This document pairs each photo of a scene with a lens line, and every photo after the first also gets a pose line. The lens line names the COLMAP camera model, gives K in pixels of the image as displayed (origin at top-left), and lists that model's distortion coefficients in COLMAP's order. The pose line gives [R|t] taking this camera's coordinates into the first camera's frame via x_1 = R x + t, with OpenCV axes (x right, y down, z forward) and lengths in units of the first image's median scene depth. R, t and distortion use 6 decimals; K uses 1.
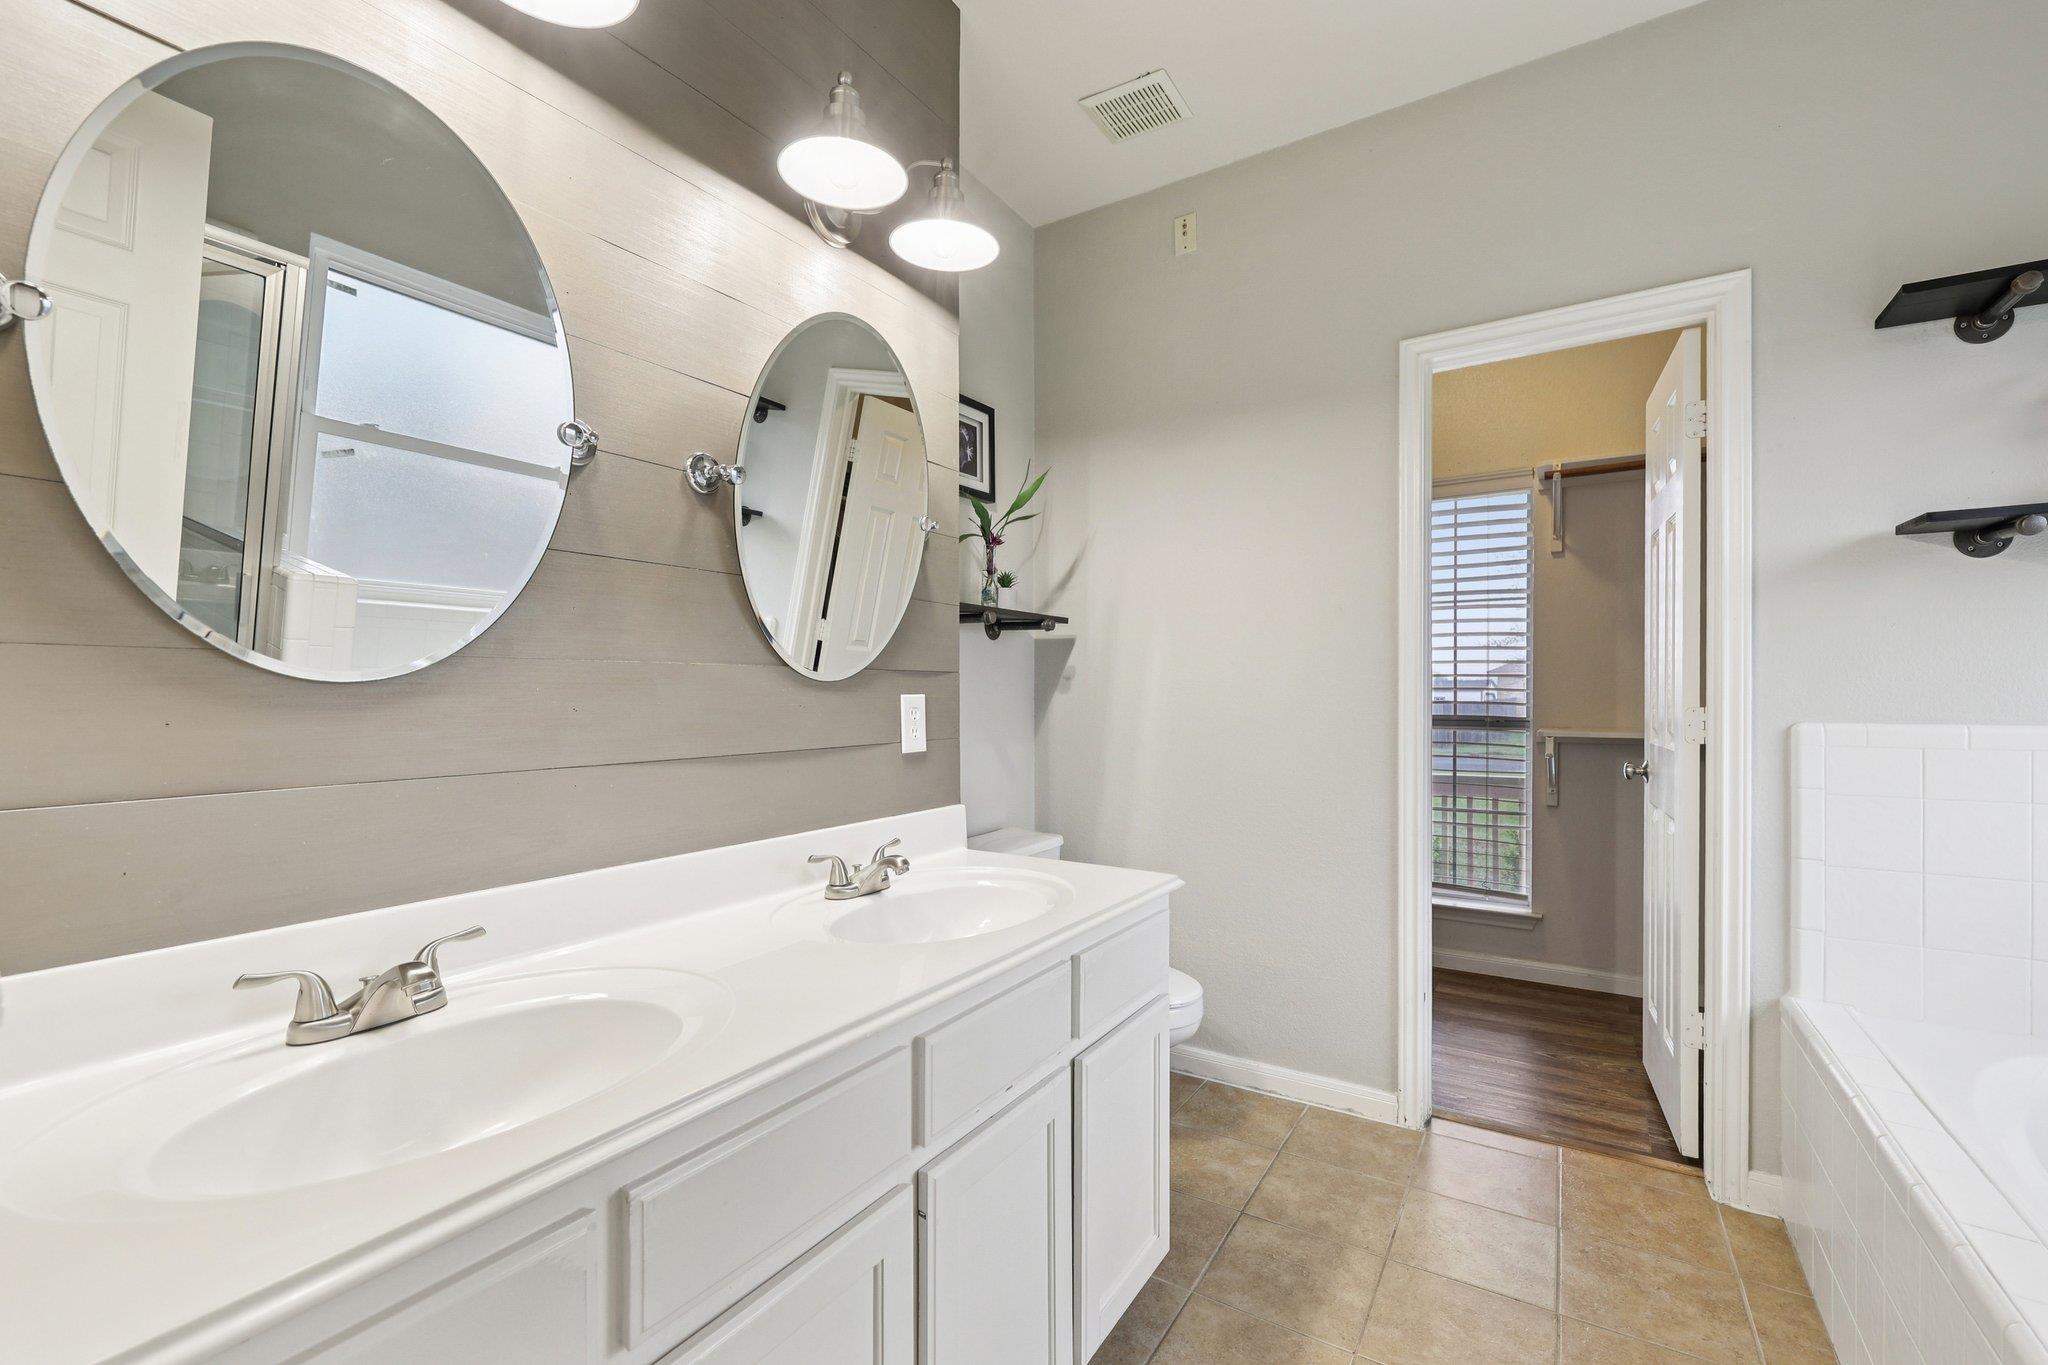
lens RADIAL K [[868.1, 0, 1033.9], [0, 868.1, 693.4], [0, 0, 1]] dist [-0.001367, 0.000515]
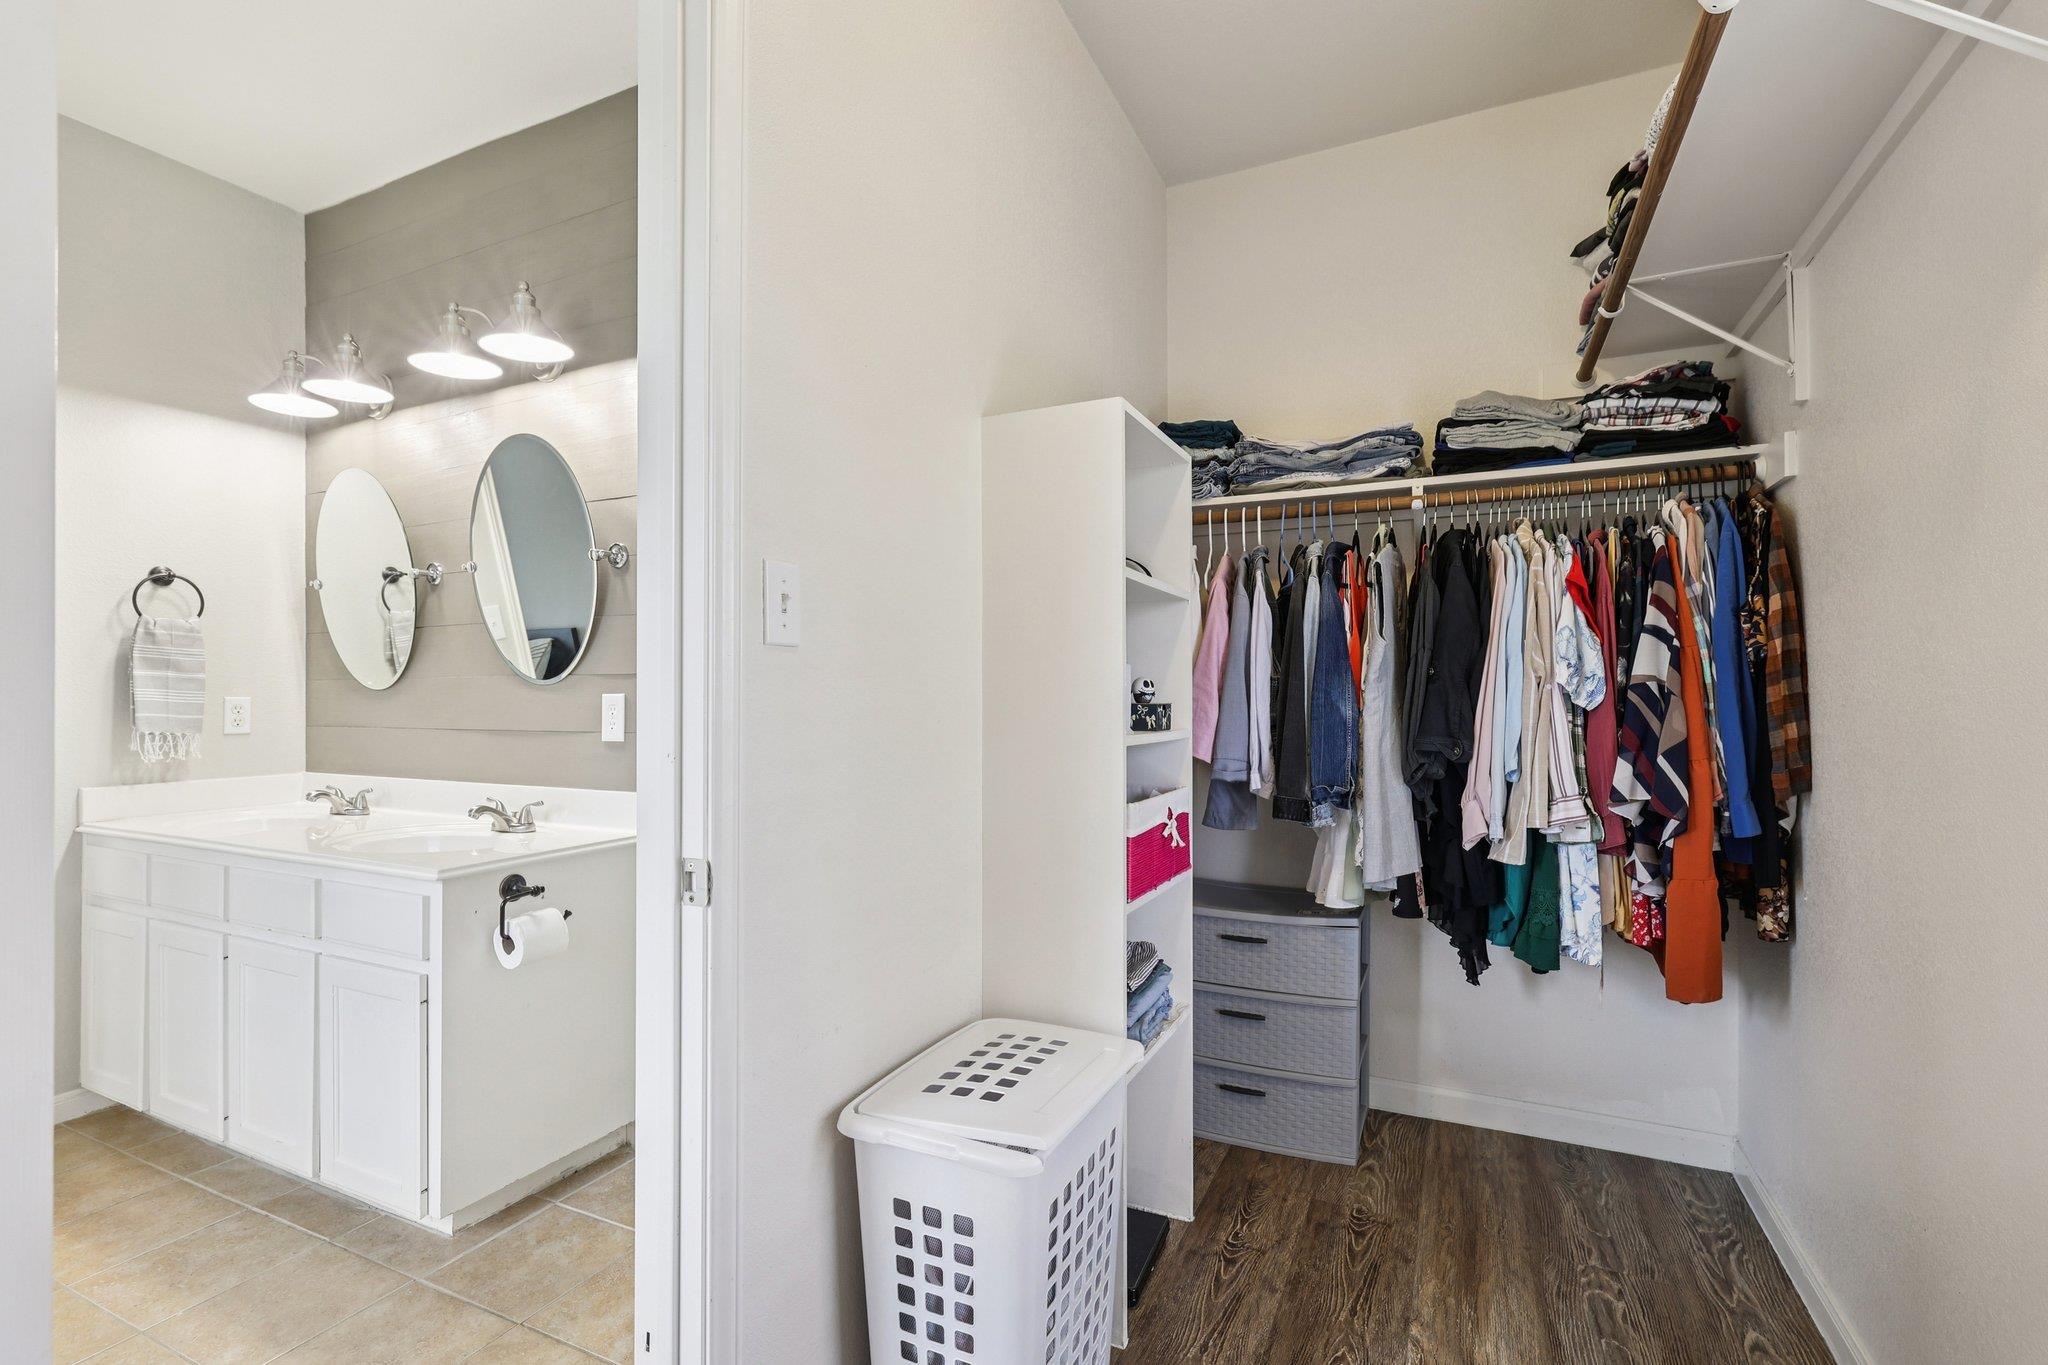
lens RADIAL K [[937.6, 0, 1031.5], [0, 937.6, 685.2], [0, 0, 1]] dist [-0.002975, 0.002012]
pose [[0.100185, -0.011482, -0.994903, 1.225517], [0.002648, 0.999933, -0.011273, 0.005443], [0.994965, -0.001505, 0.100209, 1.452126]]
